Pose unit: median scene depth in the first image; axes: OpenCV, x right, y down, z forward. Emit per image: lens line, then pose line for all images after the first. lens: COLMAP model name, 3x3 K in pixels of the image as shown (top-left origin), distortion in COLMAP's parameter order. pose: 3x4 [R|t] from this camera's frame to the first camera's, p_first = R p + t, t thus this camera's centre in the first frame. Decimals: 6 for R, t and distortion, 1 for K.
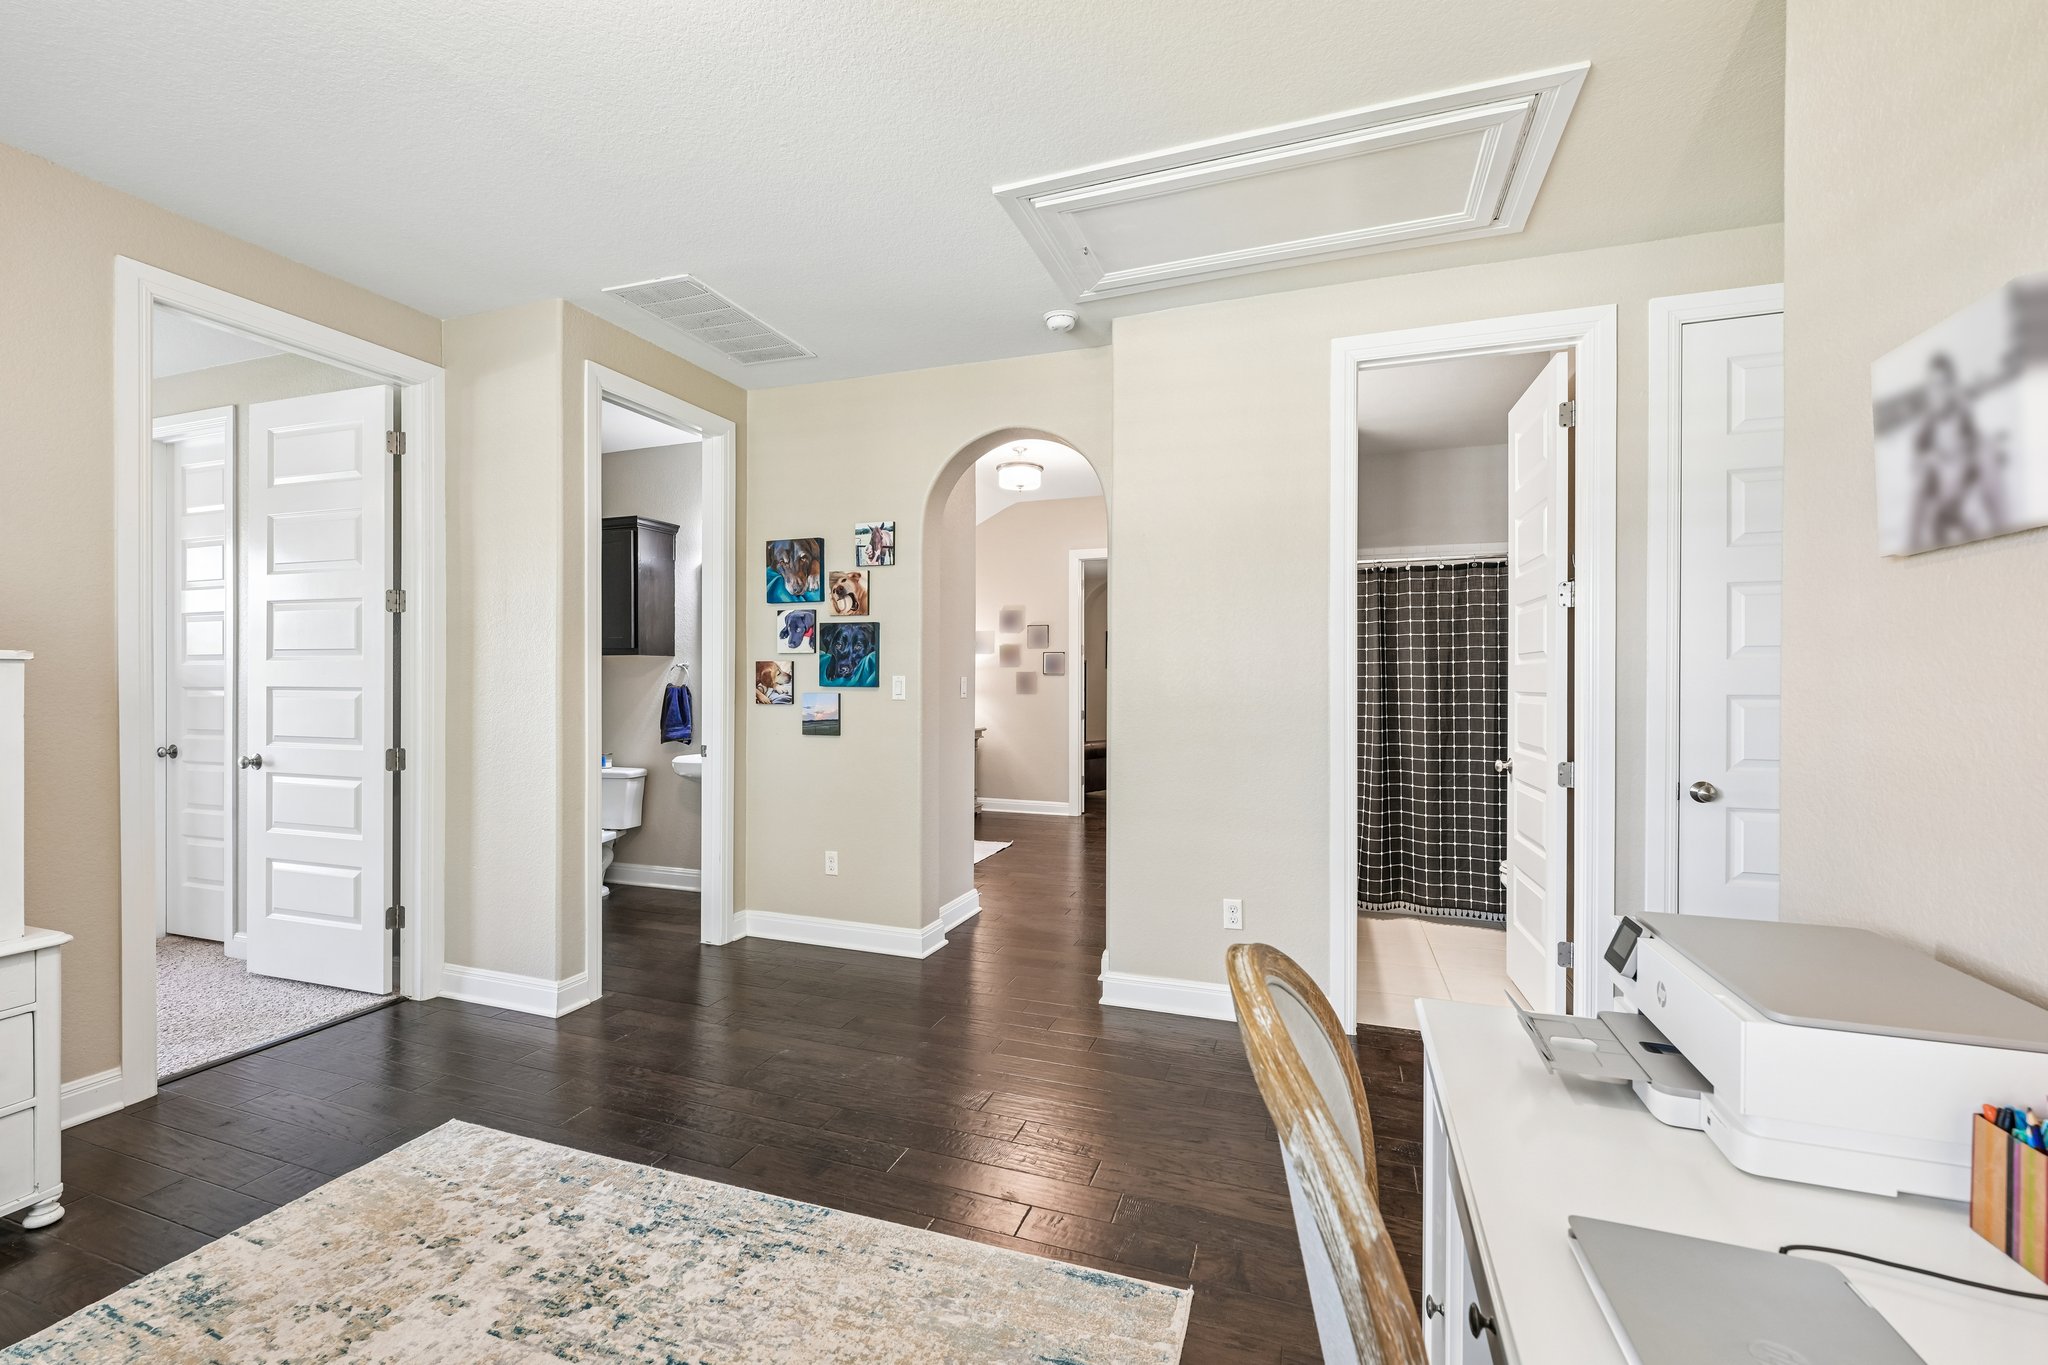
lens RADIAL K [[863.0, 0, 1023.2], [0, 863.0, 678.9], [0, 0, 1]] dist [-0.001401, 0.001112]
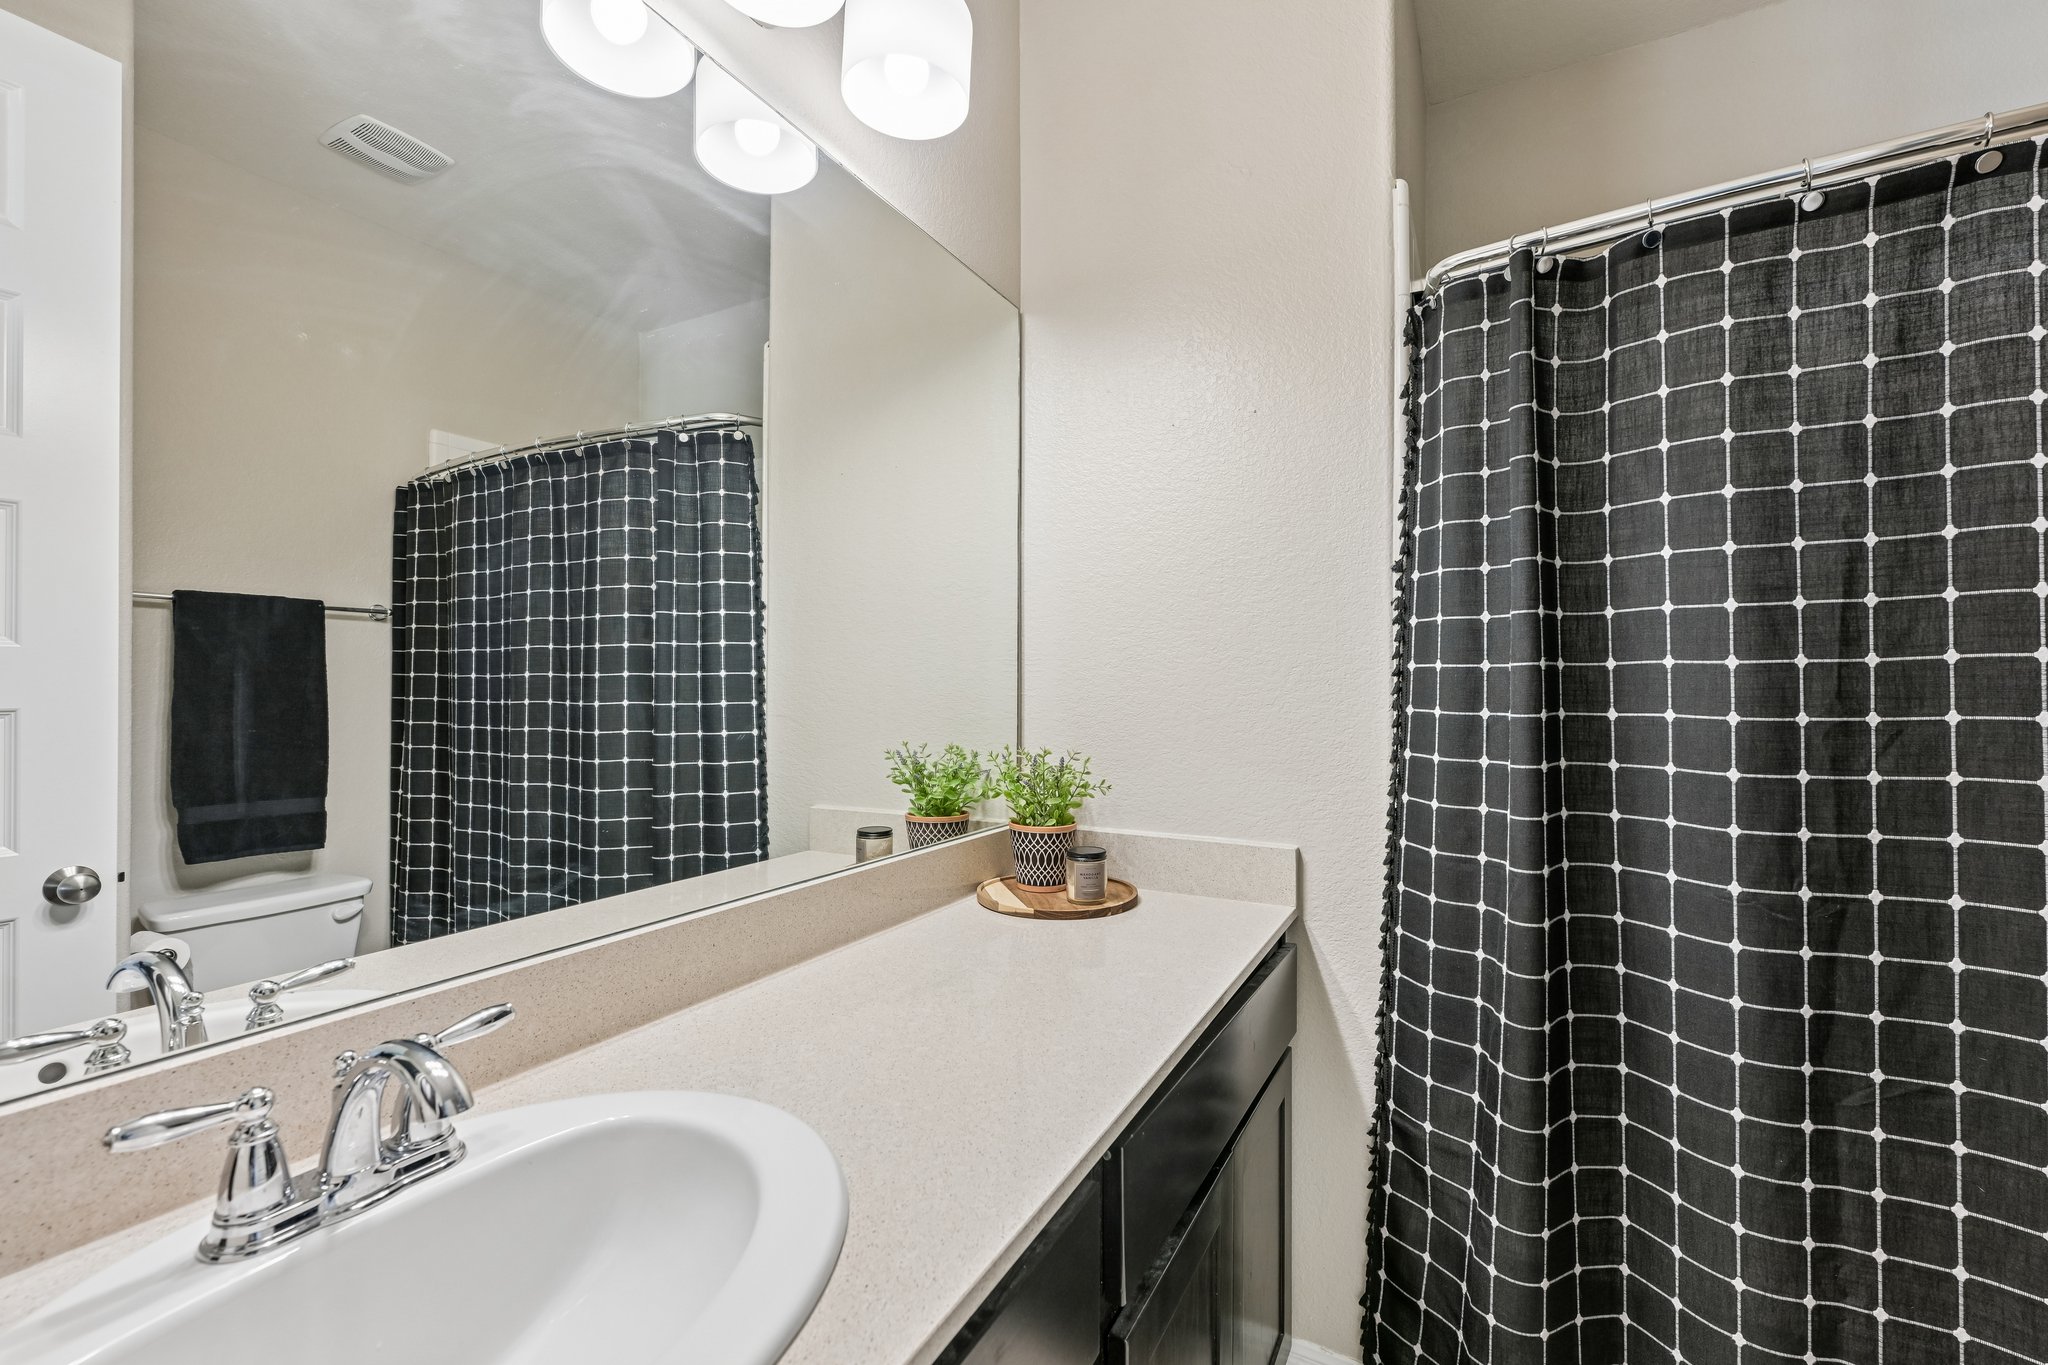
lens RADIAL K [[863.0, 0, 1025.3], [0, 863.0, 684.6], [0, 0, 1]] dist [-0.001401, 0.001112]
pose [[0.988333, -0.002486, -0.152290, 0.304714], [0.002177, 0.999995, -0.002195, 0.003534], [0.152294, 0.001838, 0.988333, 0.729040]]
